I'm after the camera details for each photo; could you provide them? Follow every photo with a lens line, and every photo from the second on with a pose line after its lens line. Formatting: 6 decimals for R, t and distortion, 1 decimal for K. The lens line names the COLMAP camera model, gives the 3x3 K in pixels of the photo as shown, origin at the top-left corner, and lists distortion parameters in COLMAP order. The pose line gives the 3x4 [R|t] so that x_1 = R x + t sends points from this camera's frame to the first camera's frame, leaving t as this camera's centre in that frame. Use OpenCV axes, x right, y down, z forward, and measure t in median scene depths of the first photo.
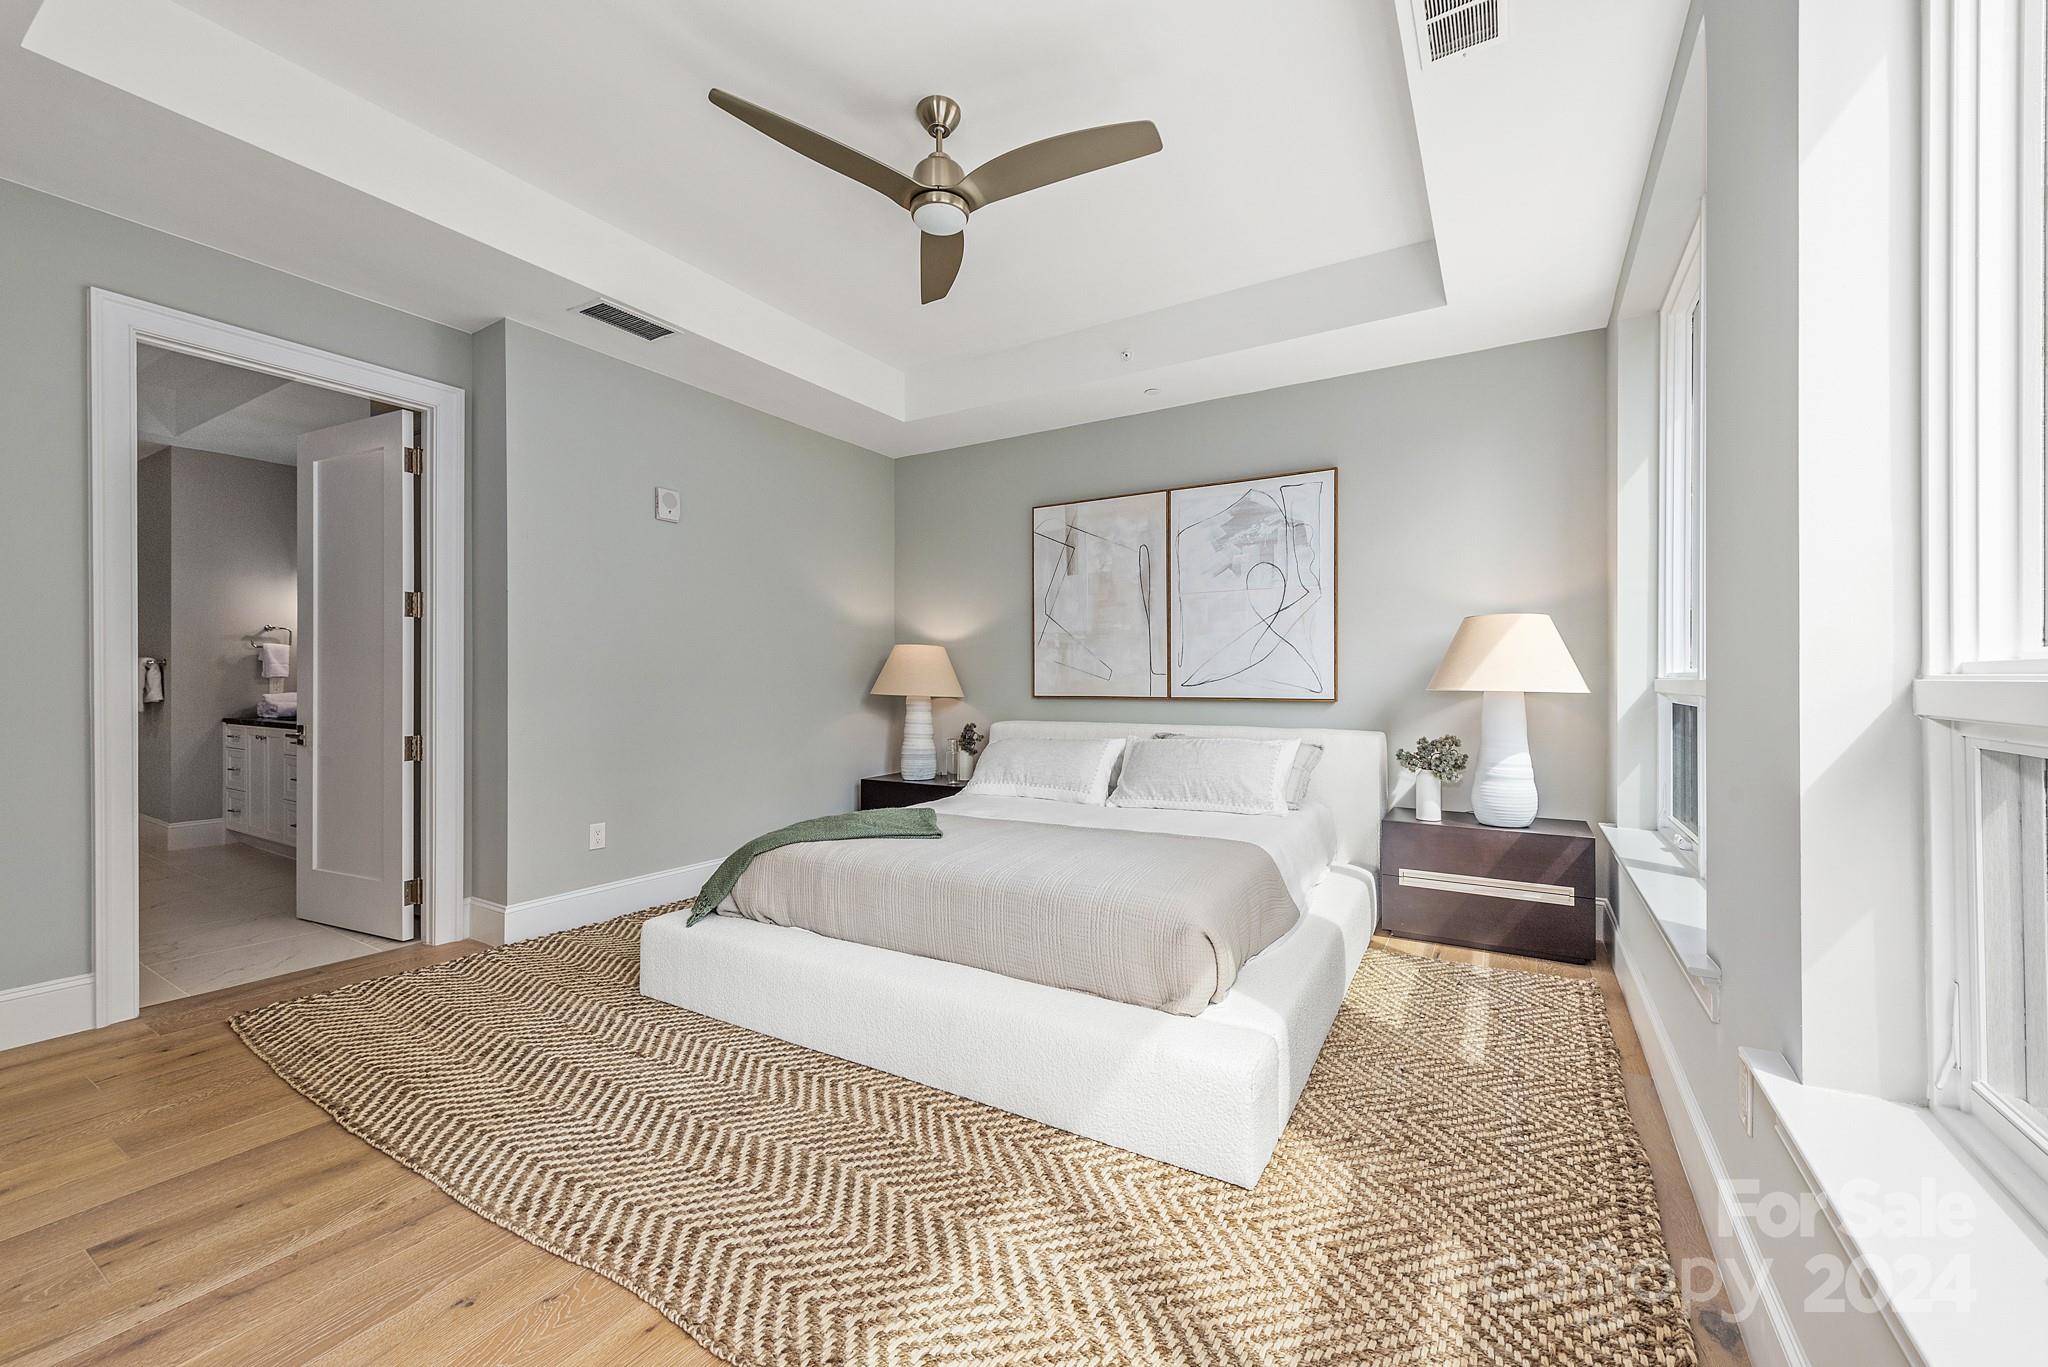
lens RADIAL K [[808.0, 0, 1022.6], [0, 808.0, 681.5], [0, 0, 1]] dist [0.010551, -0.002952]
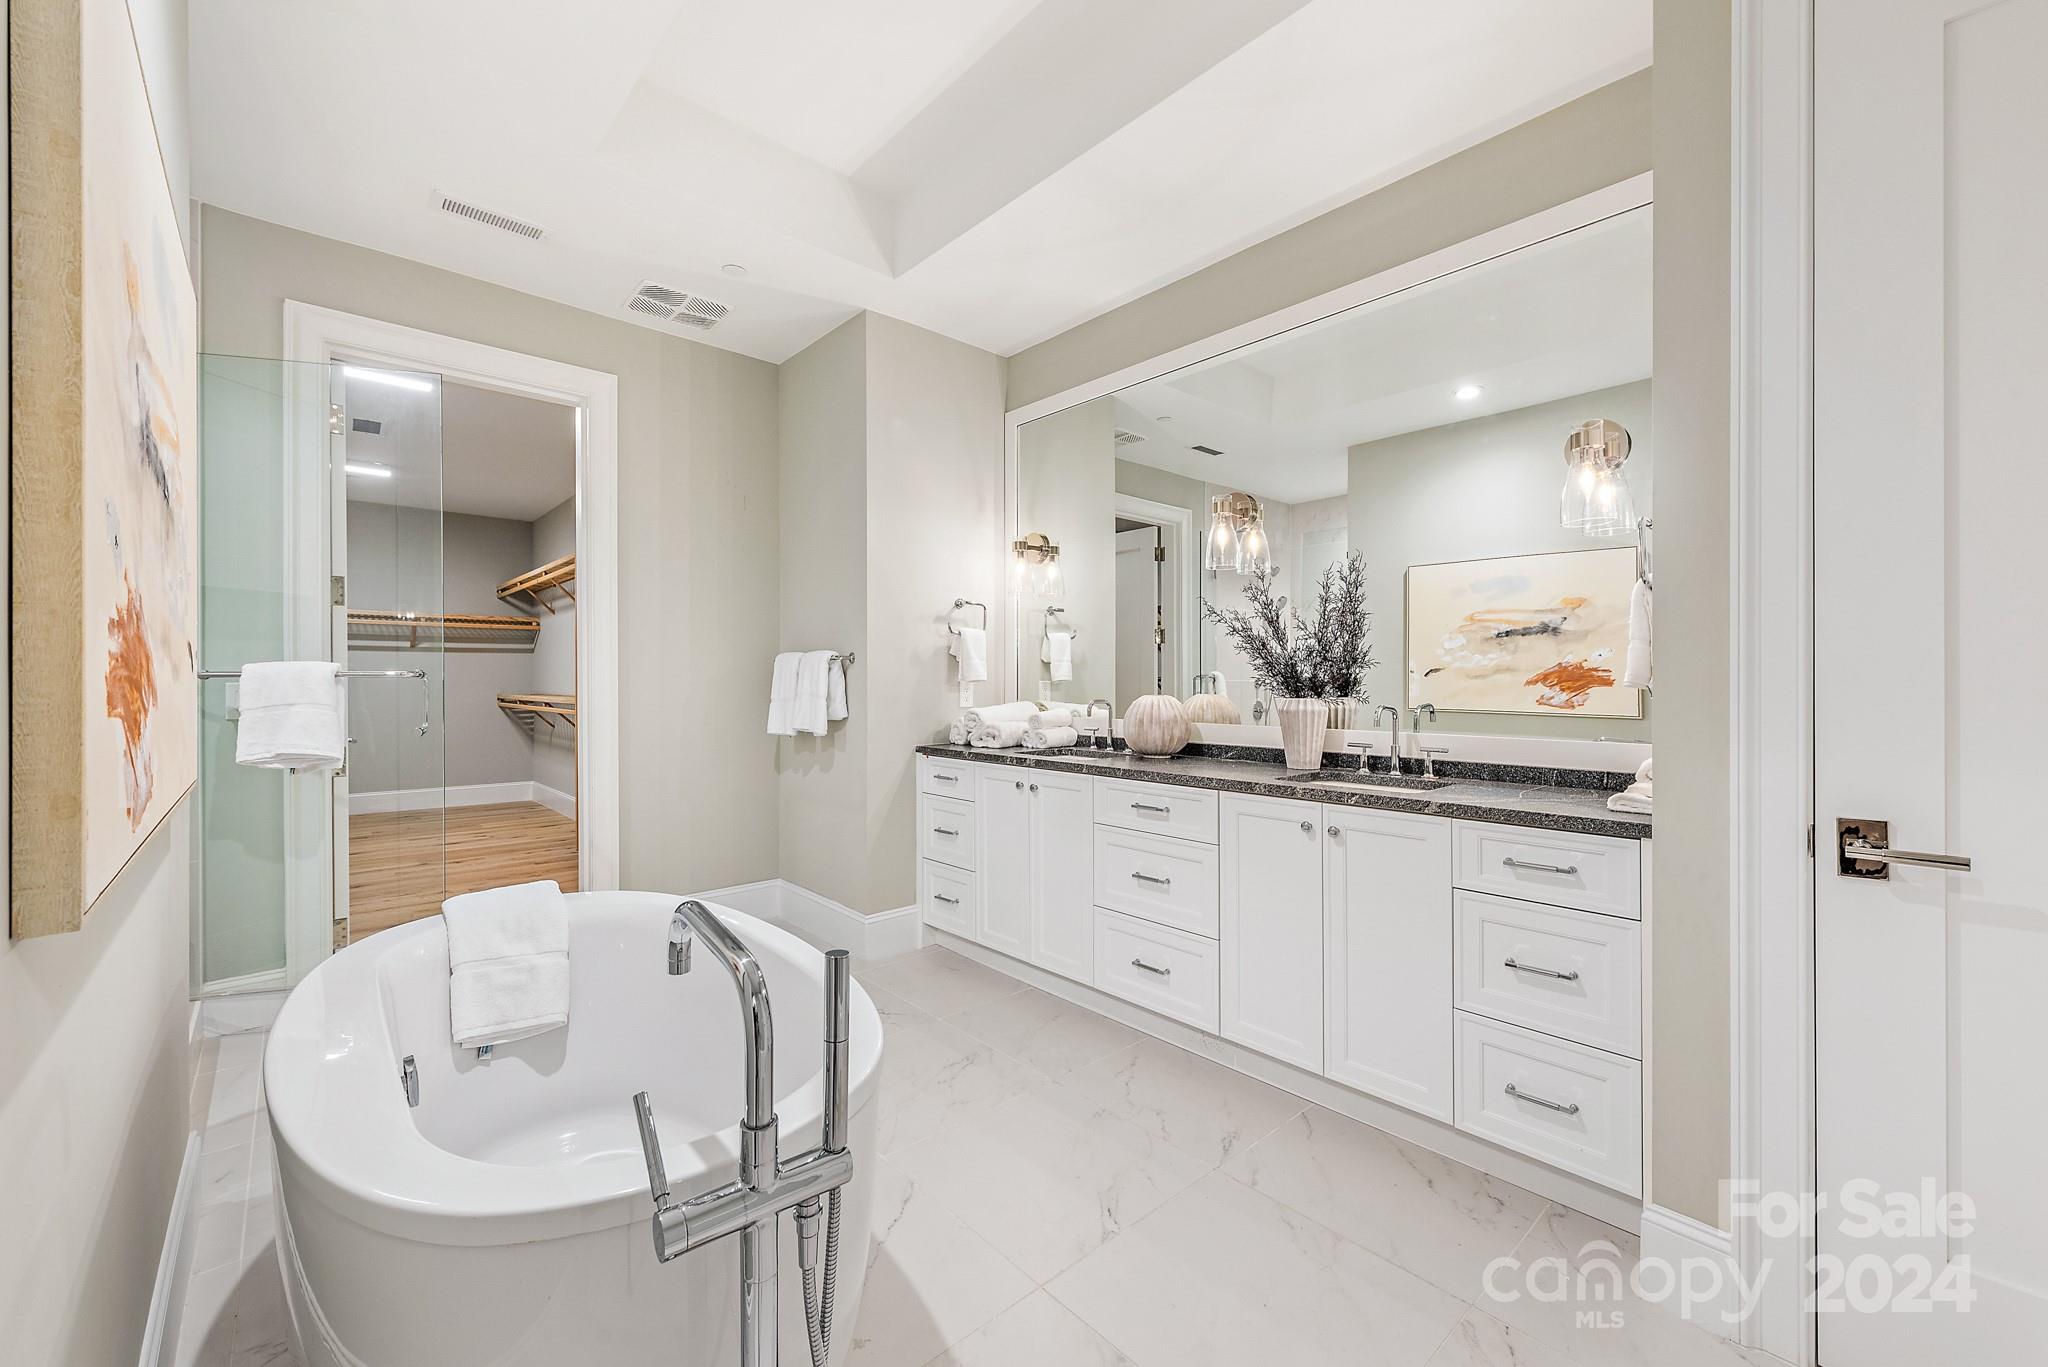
lens RADIAL K [[808.0, 0, 1037.0], [0, 808.0, 683.5], [0, 0, 1]] dist [0.010551, -0.002952]
pose [[0.959590, 0.000278, -0.281403, -0.710922], [-0.001034, 0.999996, -0.002538, -0.002079], [0.281401, 0.002727, 0.959586, 0.421640]]
